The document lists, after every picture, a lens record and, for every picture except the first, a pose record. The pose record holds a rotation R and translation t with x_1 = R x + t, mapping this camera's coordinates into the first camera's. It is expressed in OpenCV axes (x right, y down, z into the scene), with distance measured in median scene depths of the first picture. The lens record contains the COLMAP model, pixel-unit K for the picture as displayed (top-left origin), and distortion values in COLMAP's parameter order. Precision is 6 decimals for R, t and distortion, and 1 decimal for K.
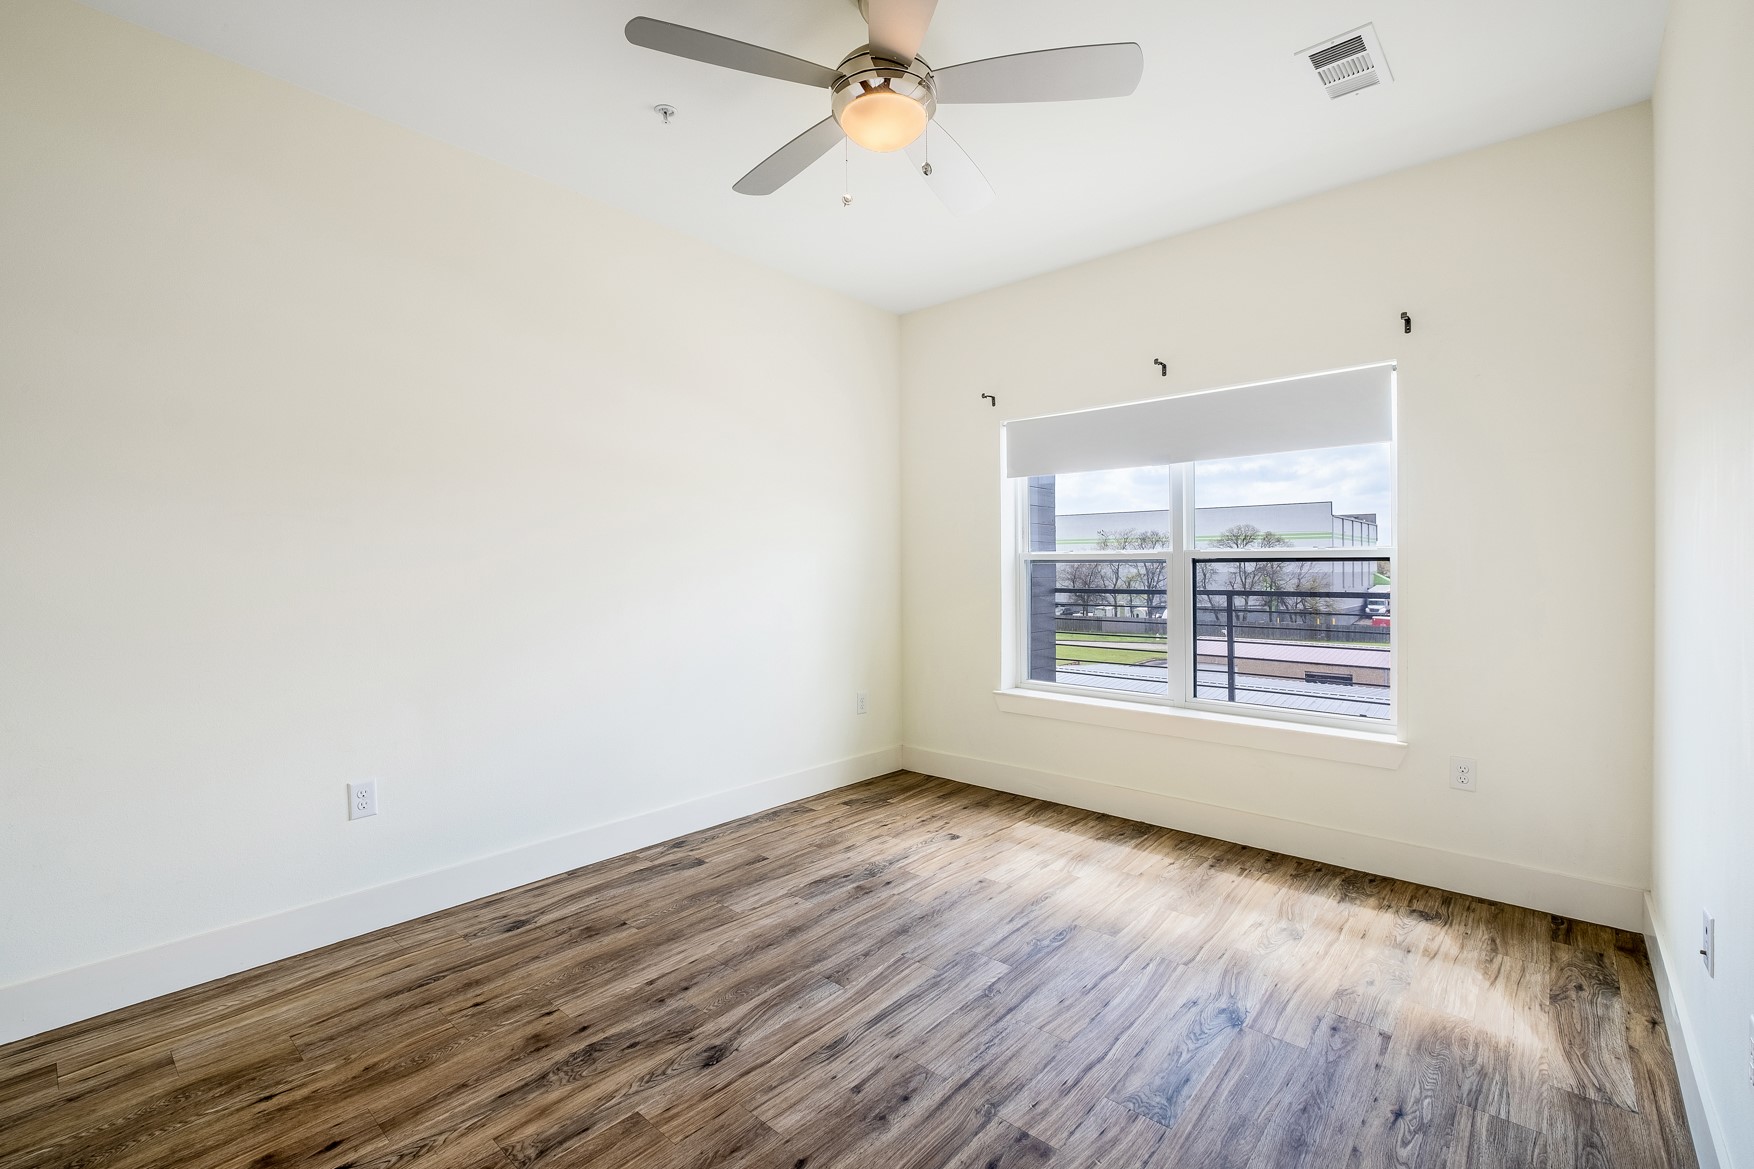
lens RADIAL K [[764.4, 0, 878.5], [0, 764.4, 575.9], [0, 0, 1]] dist [0.006672, -0.007140]
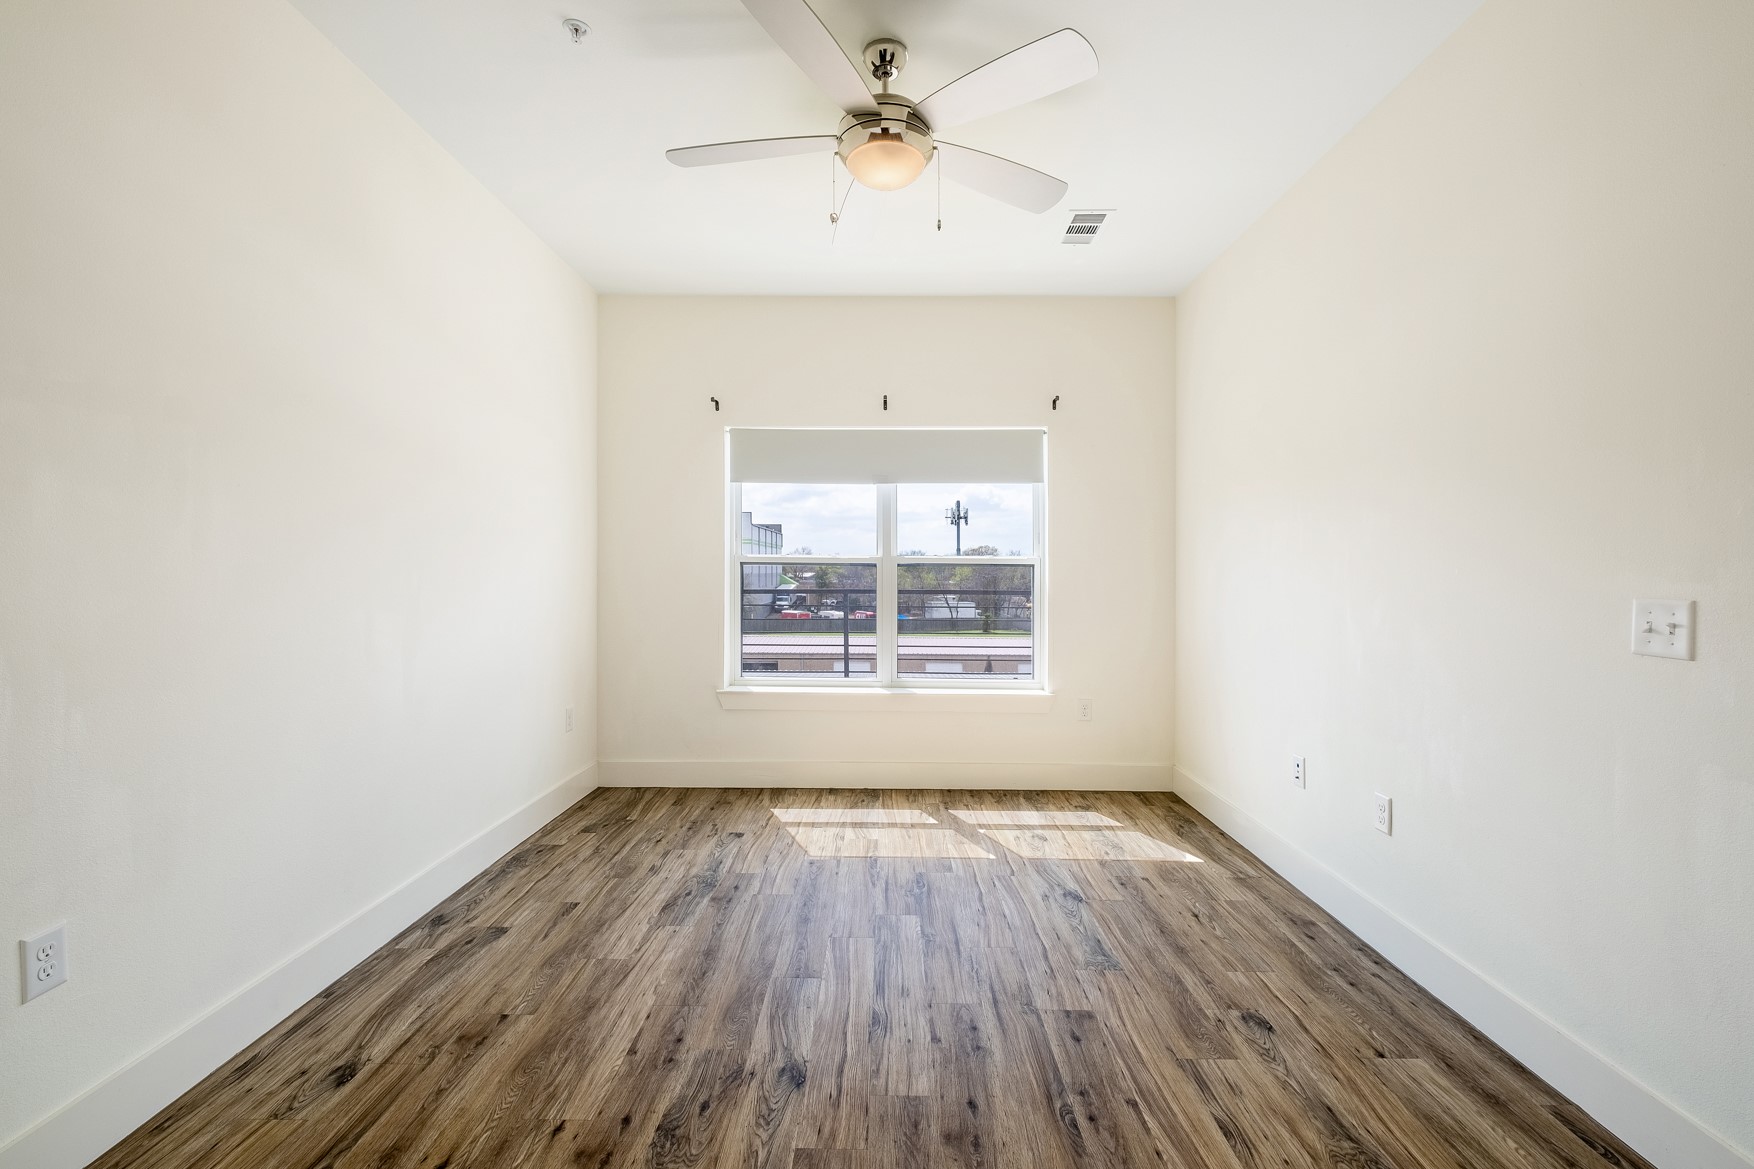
lens RADIAL K [[764.4, 0, 880.2], [0, 764.4, 571.5], [0, 0, 1]] dist [0.006672, -0.007140]
pose [[0.755016, 0.005235, 0.655686, -0.640400], [-0.001267, 0.999978, -0.006525, -0.002305], [-0.655706, 0.004096, 0.755006, 0.163318]]
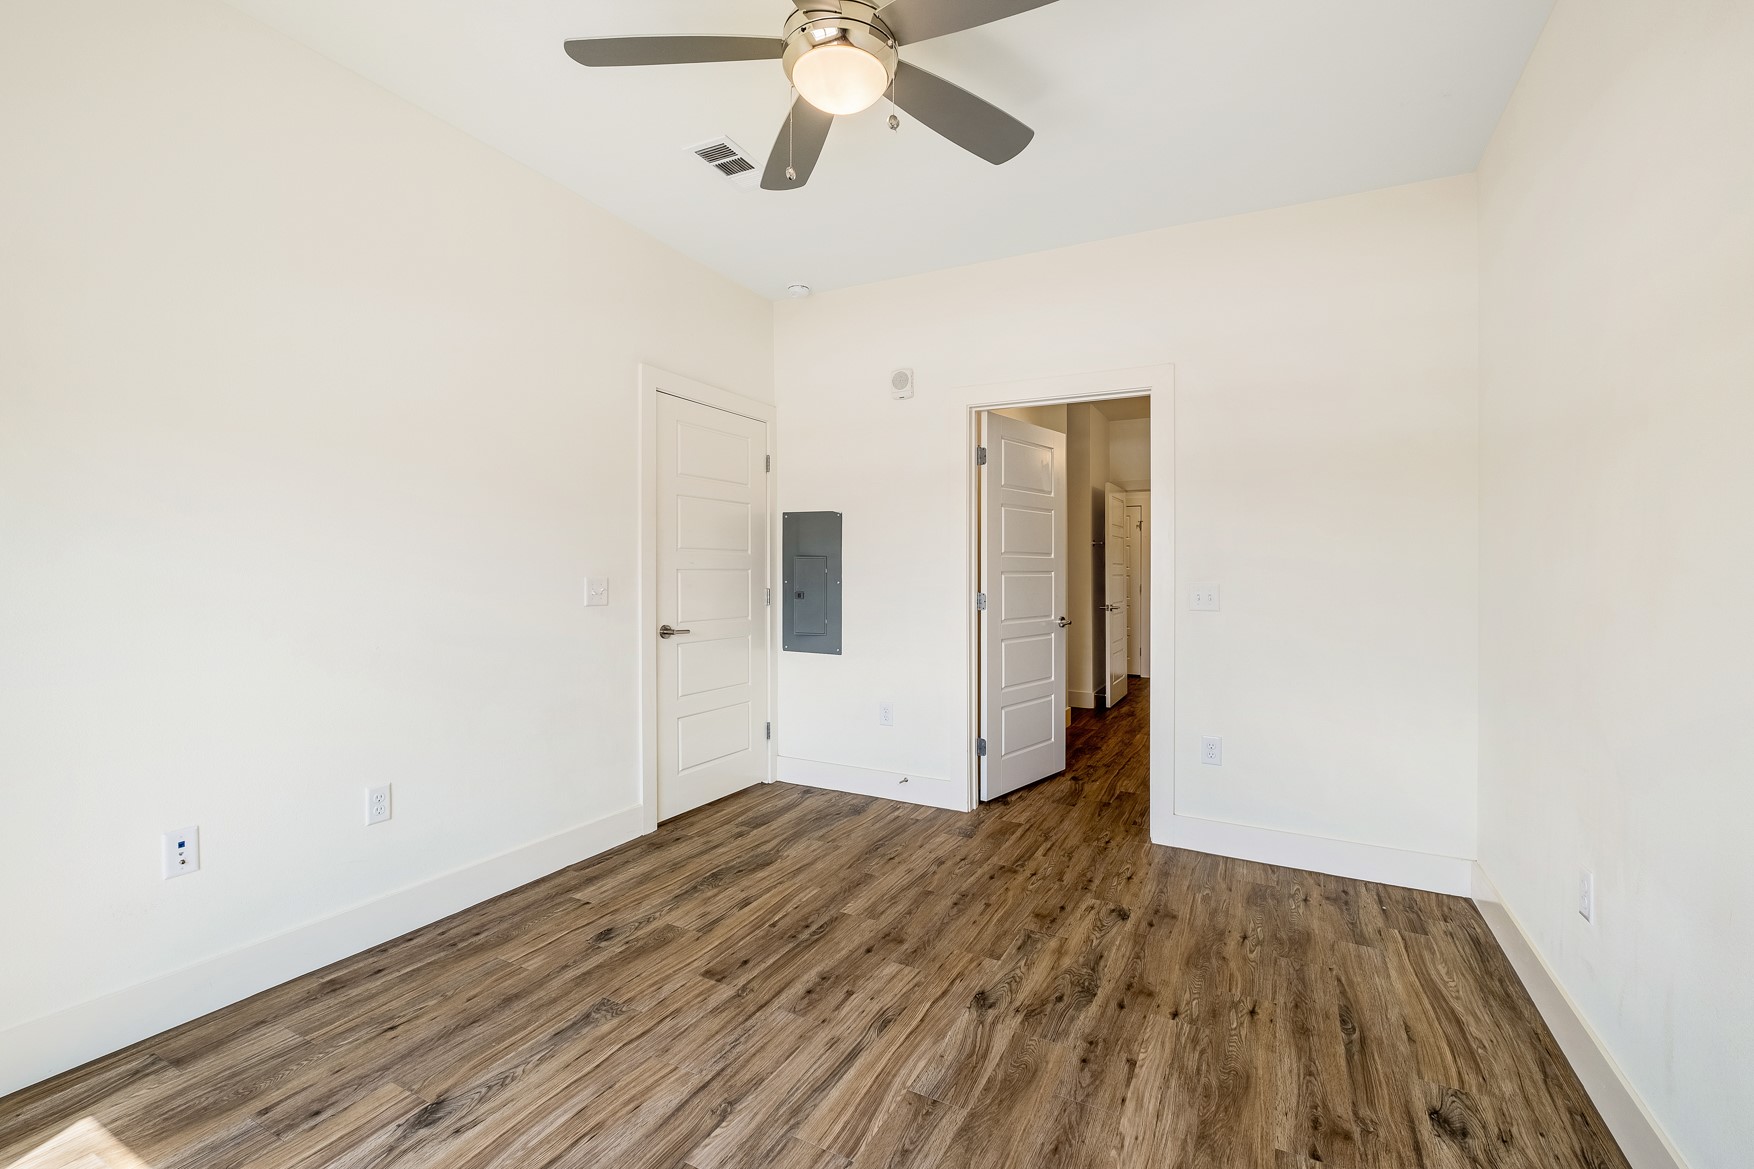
lens RADIAL K [[764.4, 0, 882.0], [0, 764.4, 573.6], [0, 0, 1]] dist [0.006672, -0.007140]
pose [[-0.969631, -0.008176, -0.244436, 0.177438], [-0.012380, 0.999801, 0.015669, -0.018613], [0.244259, 0.018219, -0.969539, 1.707792]]
